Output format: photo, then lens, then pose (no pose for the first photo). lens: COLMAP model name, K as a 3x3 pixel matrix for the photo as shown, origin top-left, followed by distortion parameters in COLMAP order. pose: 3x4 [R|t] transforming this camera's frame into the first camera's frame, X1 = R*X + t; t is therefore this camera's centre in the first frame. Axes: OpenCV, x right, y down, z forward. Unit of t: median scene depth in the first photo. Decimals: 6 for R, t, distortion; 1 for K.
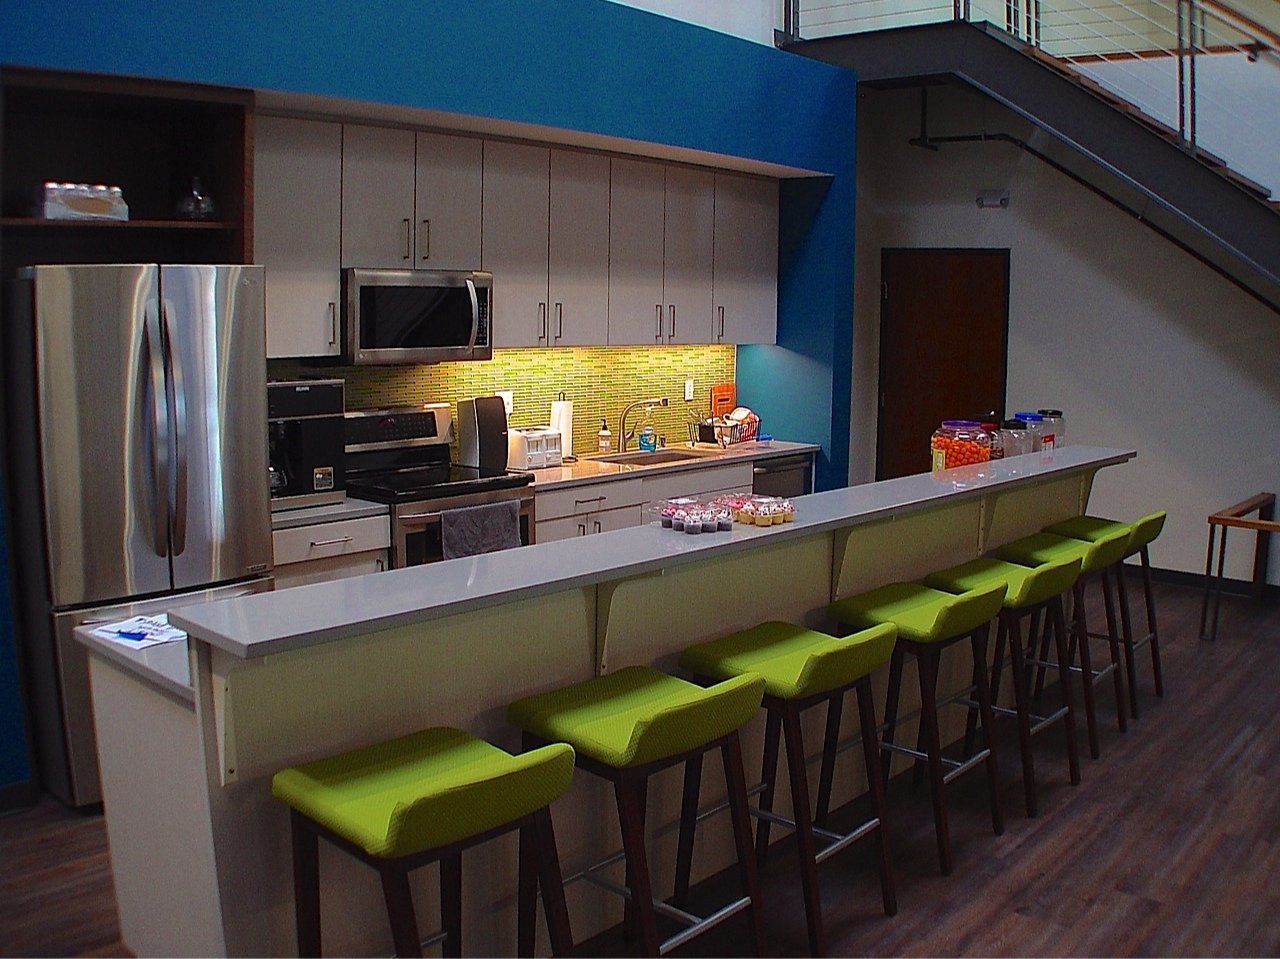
lens RADIAL K [[1200.7, 0, 640.0], [0, 1200.7, 479.5], [0, 0, 1]] dist [-0.289471, 0.104614]
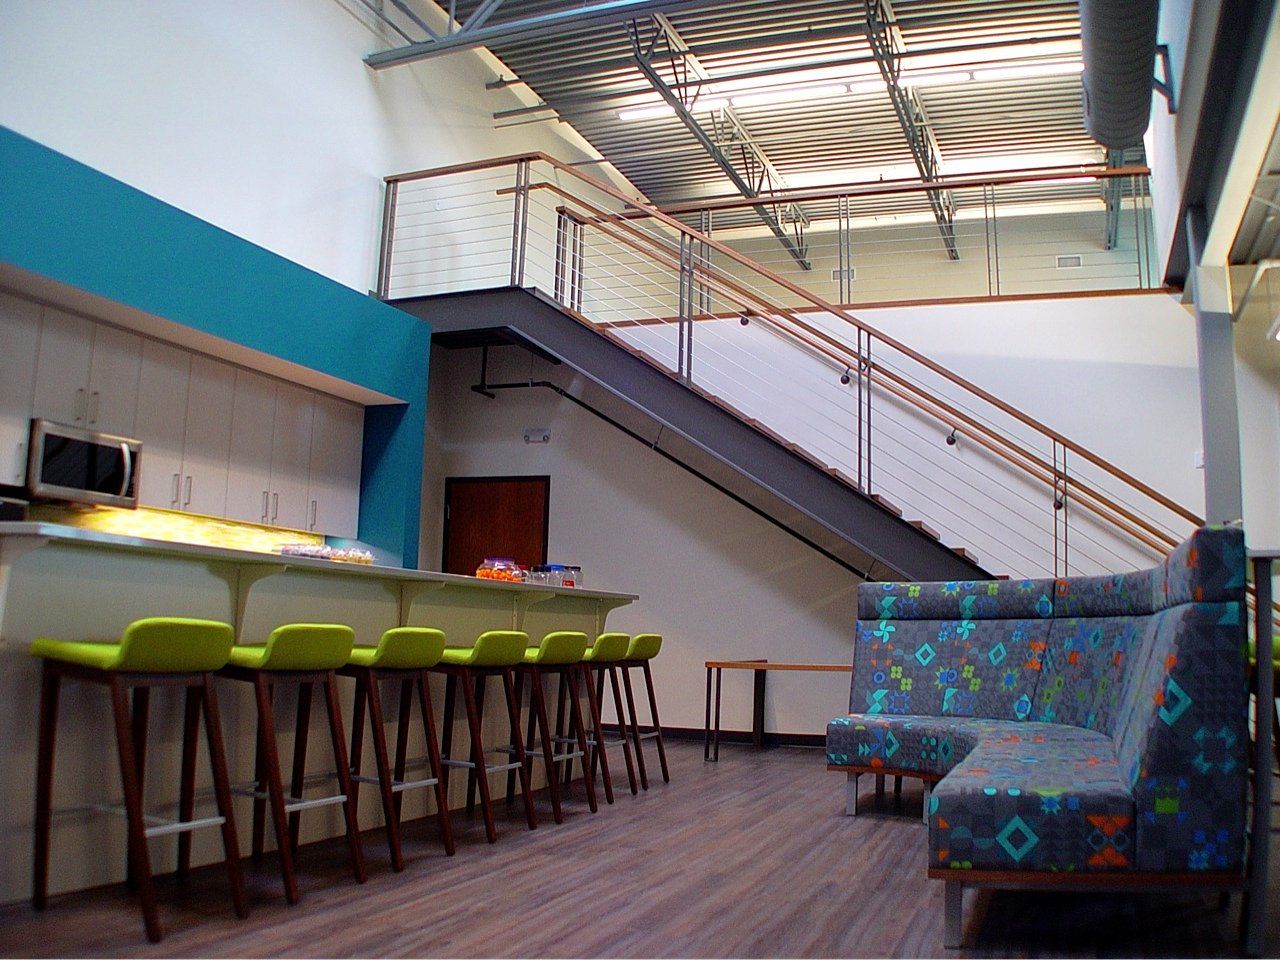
lens RADIAL K [[1138.8, 0, 640.0], [0, 1138.8, 480.0], [0, 0, 1]] dist [-0.275749, 0.104962]
pose [[0.933752, 0.057287, 0.353305, -0.028947], [0.033179, 0.969004, -0.244808, 0.145286], [-0.356378, 0.240312, 0.902909, -0.189174]]
